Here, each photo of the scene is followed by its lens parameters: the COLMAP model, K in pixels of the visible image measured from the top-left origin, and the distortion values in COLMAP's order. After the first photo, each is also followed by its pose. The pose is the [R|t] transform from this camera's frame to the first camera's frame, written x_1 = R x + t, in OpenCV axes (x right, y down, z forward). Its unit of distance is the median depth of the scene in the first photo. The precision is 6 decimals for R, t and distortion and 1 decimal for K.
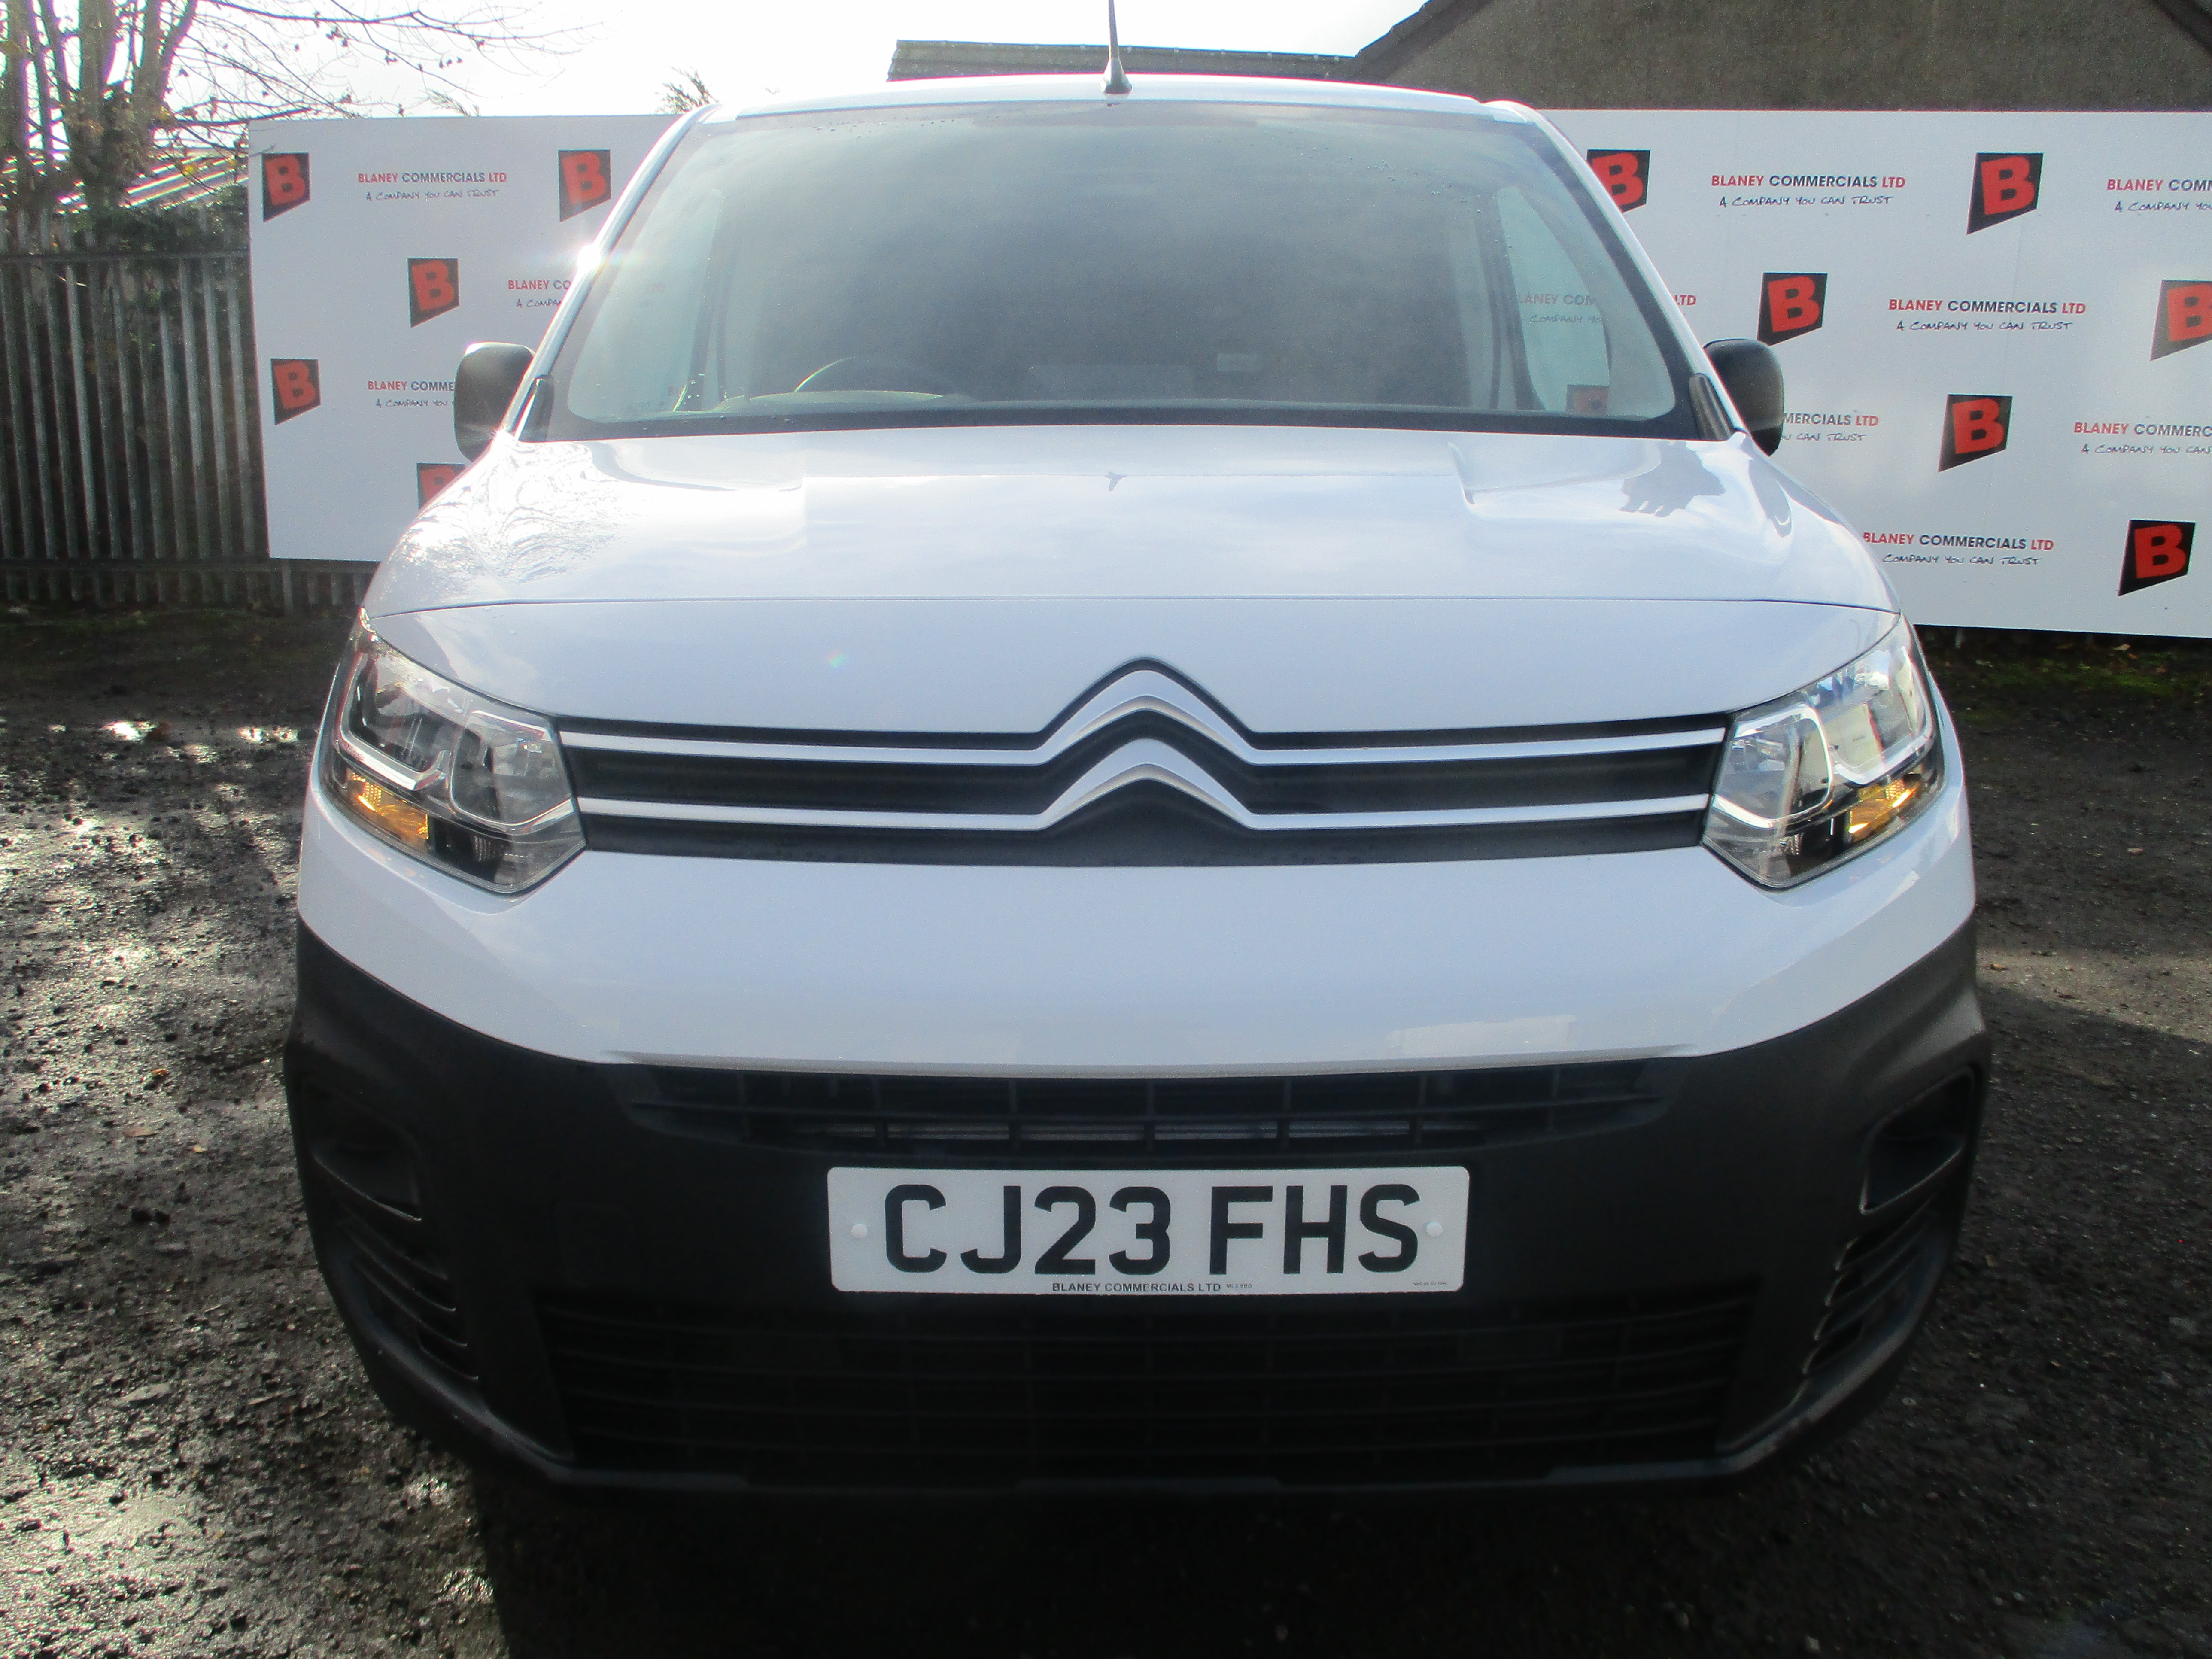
lens RADIAL K [[1883.5, 0, 1096.9], [0, 1883.5, 830.6], [0, 0, 1]] dist [-0.038254, 0.014344]
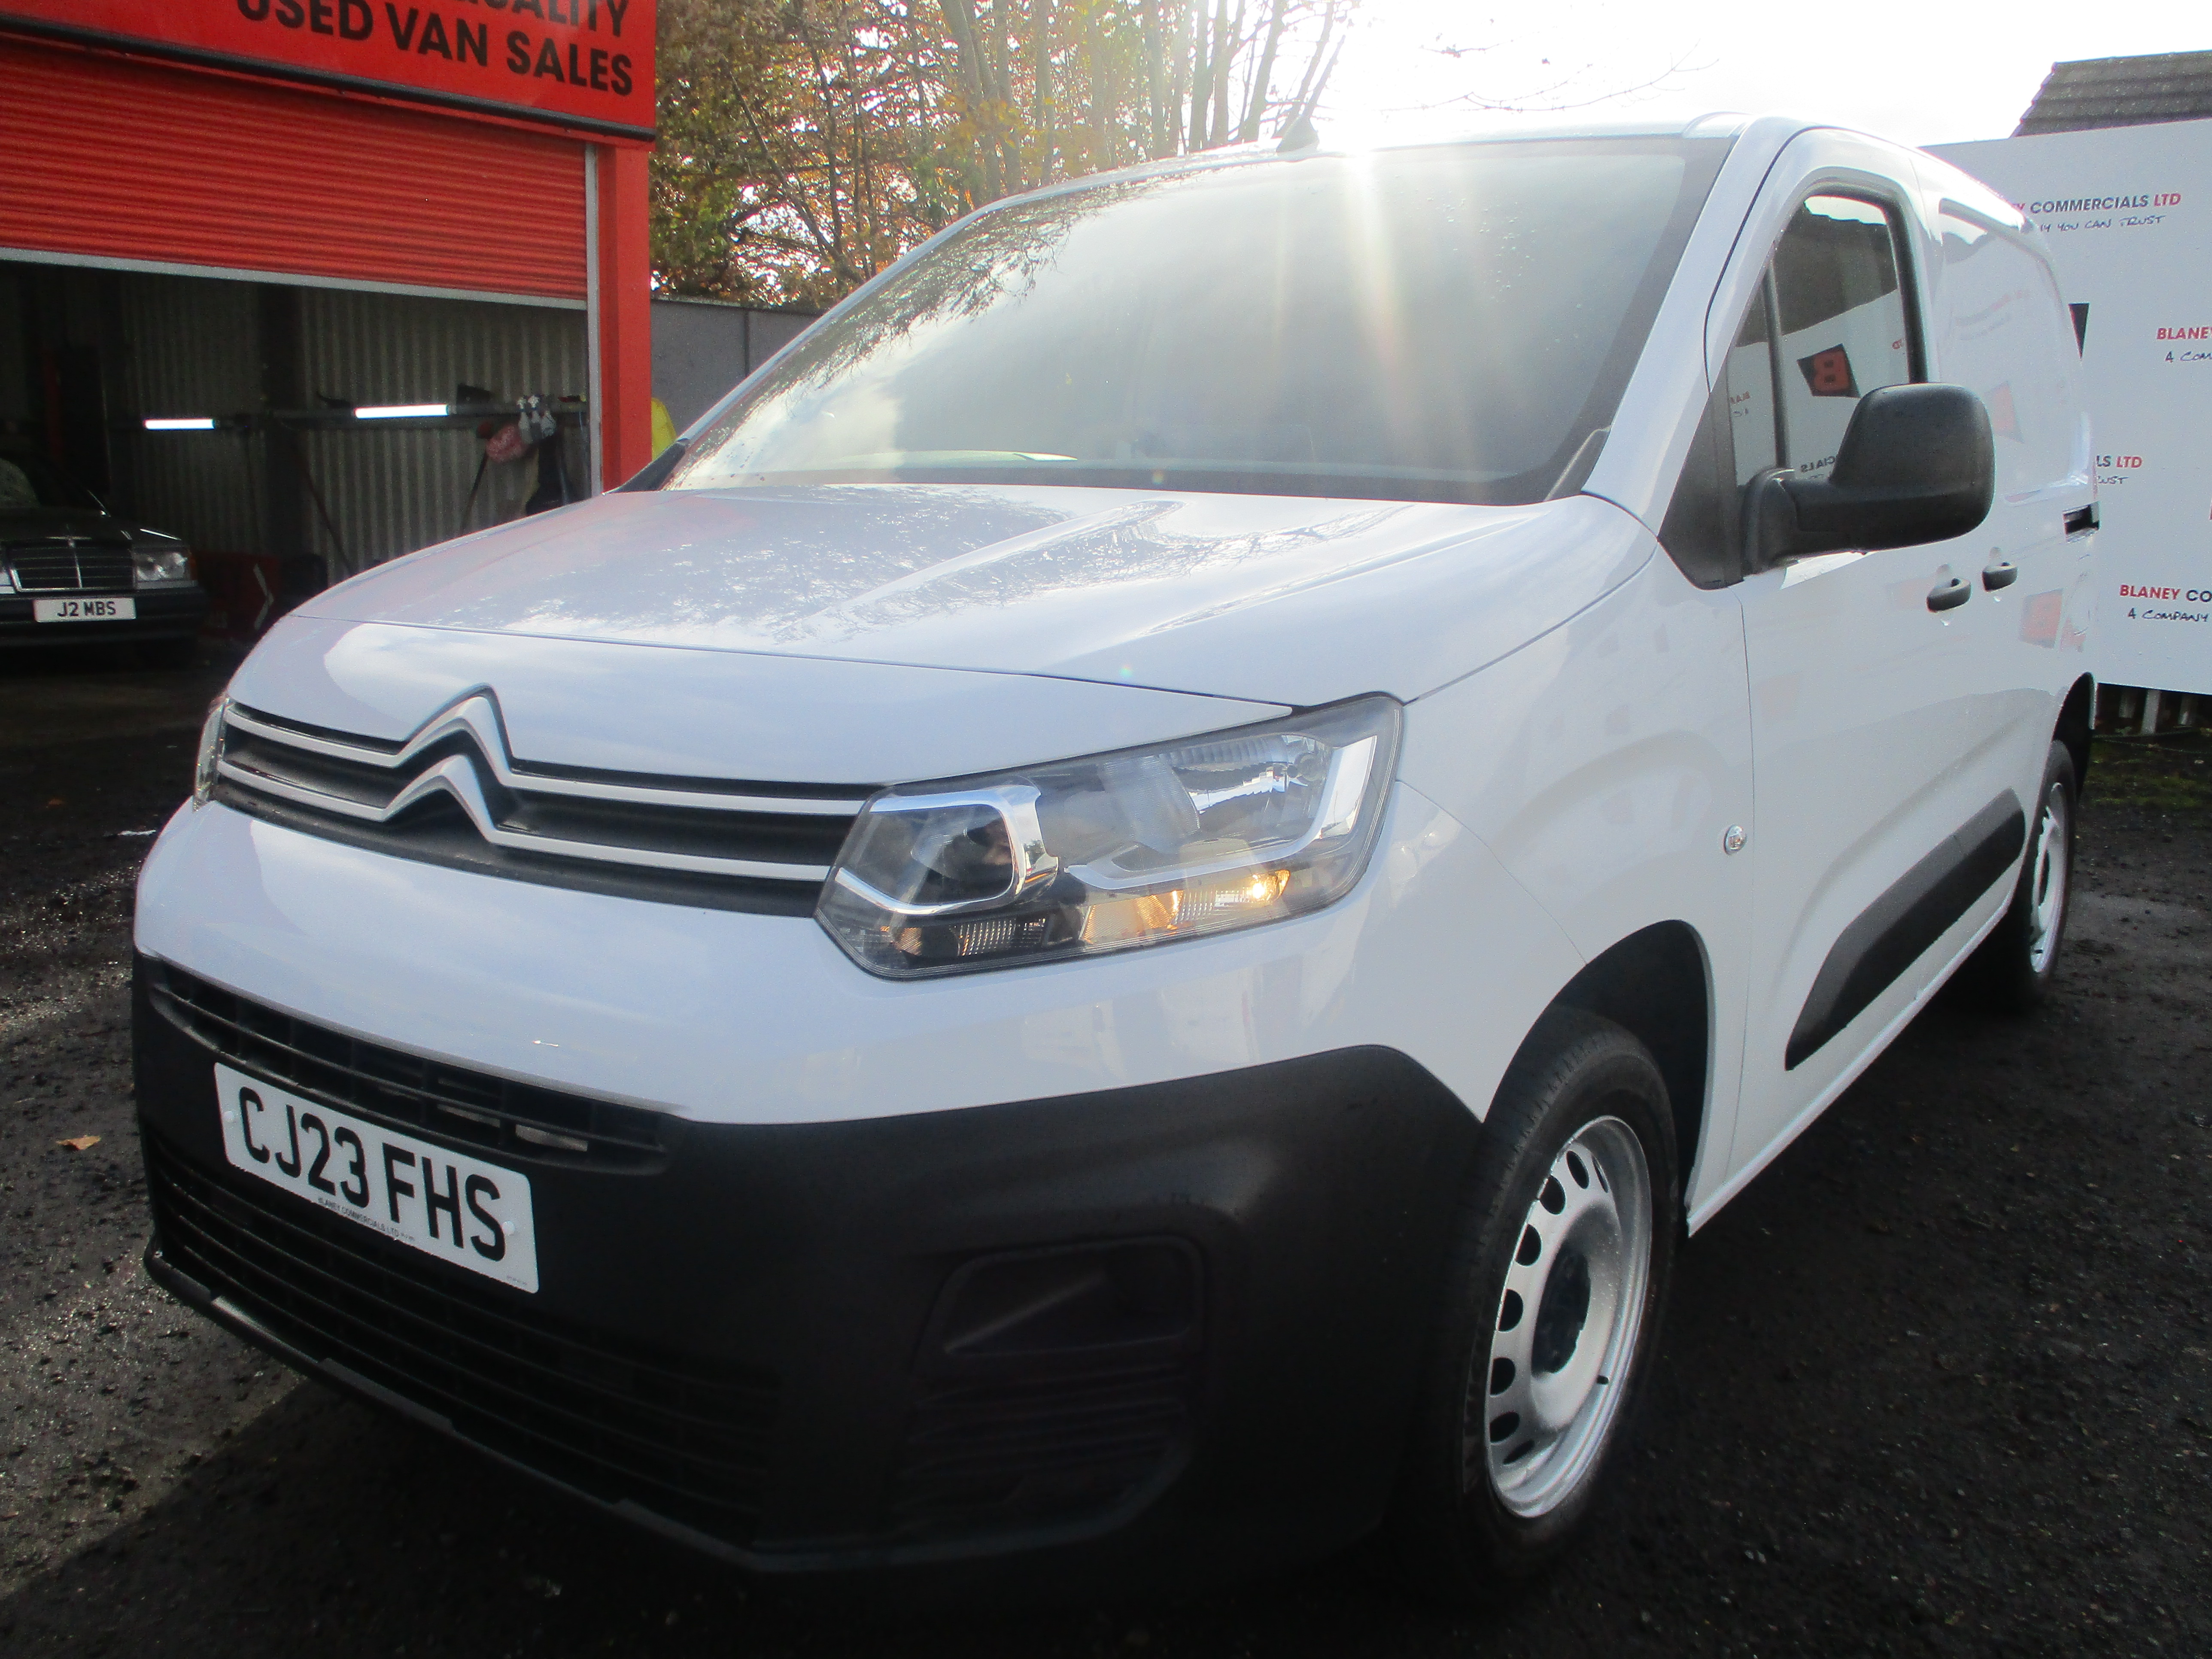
lens RADIAL K [[1883.5, 0, 1096.9], [0, 1883.5, 830.6], [0, 0, 1]] dist [-0.038254, 0.014344]
pose [[0.794424, 0.115835, -0.596216, 1.054281], [-0.133217, 0.990973, 0.015026, -0.073502], [0.592574, 0.067489, 0.802684, 0.323676]]
